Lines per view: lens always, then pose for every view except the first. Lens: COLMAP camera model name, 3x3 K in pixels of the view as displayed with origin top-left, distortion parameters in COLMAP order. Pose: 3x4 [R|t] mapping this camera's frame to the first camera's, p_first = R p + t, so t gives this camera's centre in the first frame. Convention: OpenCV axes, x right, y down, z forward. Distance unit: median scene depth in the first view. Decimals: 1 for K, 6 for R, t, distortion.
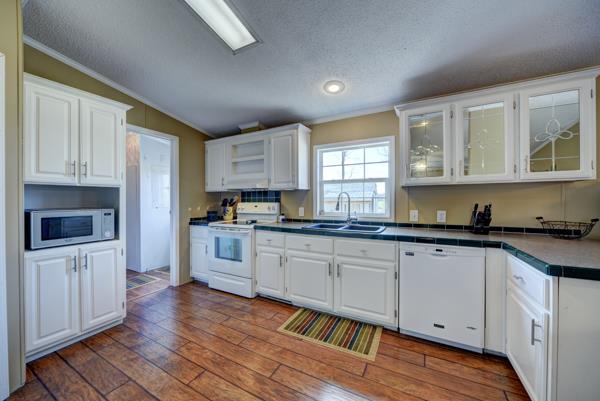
lens RADIAL K [[227.5, 0, 299.1], [0, 227.5, 198.5], [0, 0, 1]] dist [-0.010545, -0.000028]
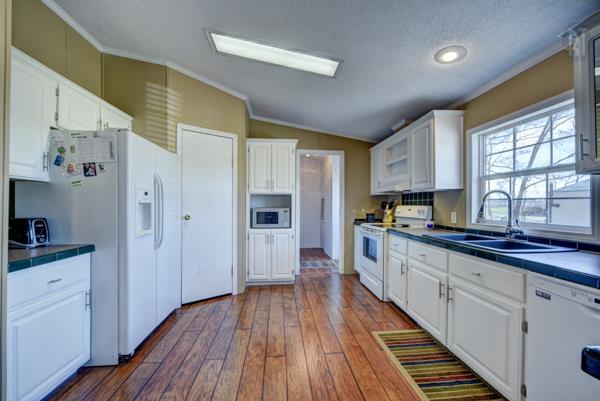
lens RADIAL K [[240.2, 0, 300.0], [0, 240.2, 200.5], [0, 0, 1]] dist [-0.000505, -0.000032]
pose [[0.557613, -0.008908, -0.830053, 0.456946], [0.002655, 0.999956, -0.008948, 0.005777], [0.830097, 0.002785, 0.557612, 0.107269]]
